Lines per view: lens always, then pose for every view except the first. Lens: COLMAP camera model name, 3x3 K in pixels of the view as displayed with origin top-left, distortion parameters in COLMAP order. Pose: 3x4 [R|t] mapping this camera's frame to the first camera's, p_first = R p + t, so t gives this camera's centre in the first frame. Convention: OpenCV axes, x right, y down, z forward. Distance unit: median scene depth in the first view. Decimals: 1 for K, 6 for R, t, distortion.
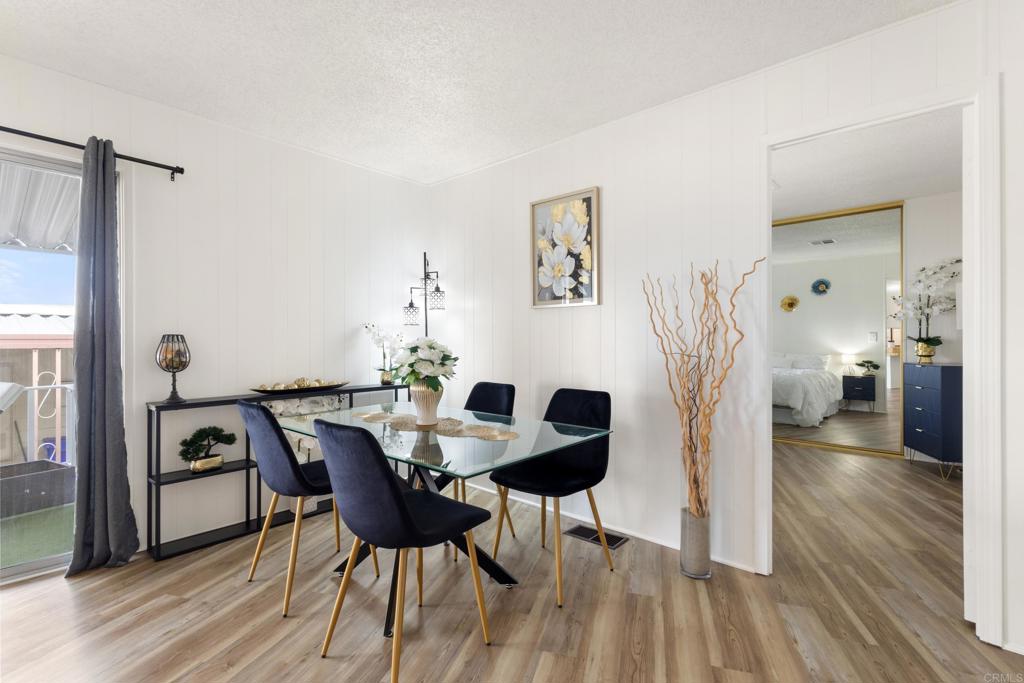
lens RADIAL K [[473.7, 0, 505.9], [0, 473.7, 343.3], [0, 0, 1]] dist [0.009066, 0.000459]
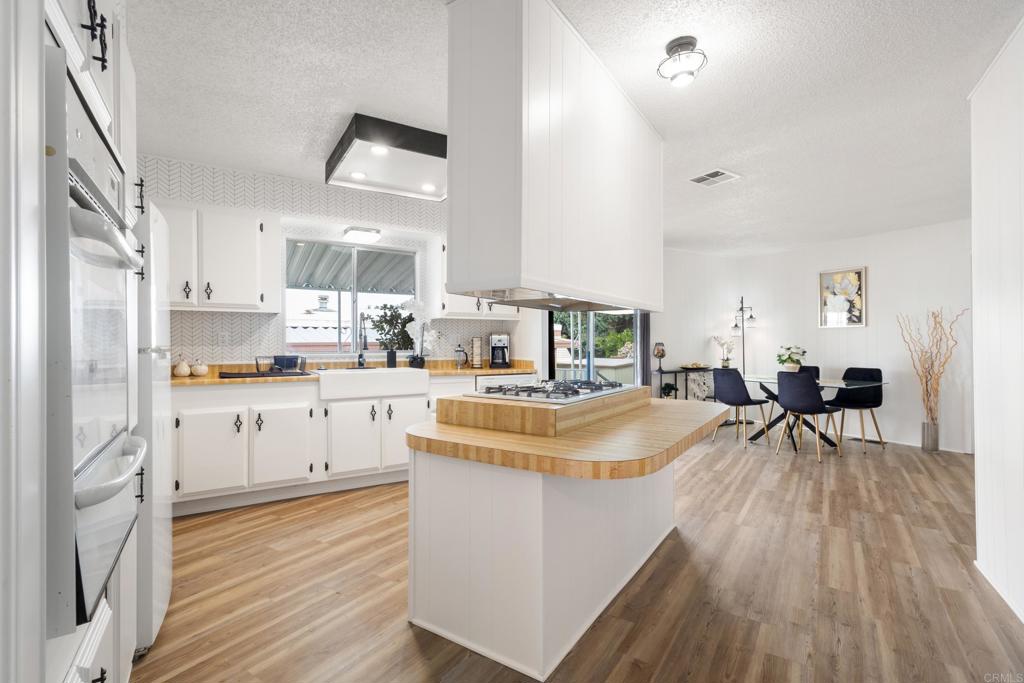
lens RADIAL K [[473.7, 0, 505.9], [0, 473.7, 343.3], [0, 0, 1]] dist [0.009066, 0.000459]
pose [[0.950791, -0.003105, -0.309817, -0.668414], [0.001871, 0.999989, -0.004280, -0.006512], [0.309827, 0.003490, 0.950787, -1.461569]]
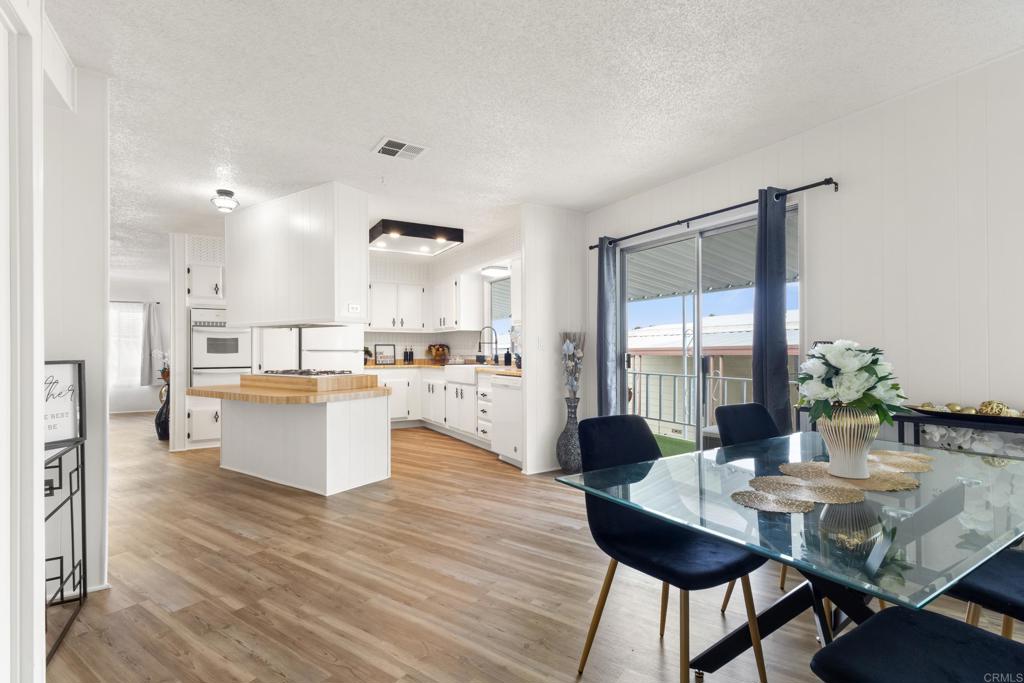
lens RADIAL K [[476.6, 0, 511.8], [0, 476.6, 346.4], [0, 0, 1]] dist [0.007229, 0.000464]
pose [[-0.308000, -0.007640, -0.951356, 0.538006], [0.001494, 0.999963, -0.008514, 0.001137], [0.951385, -0.004043, -0.307977, 0.710634]]
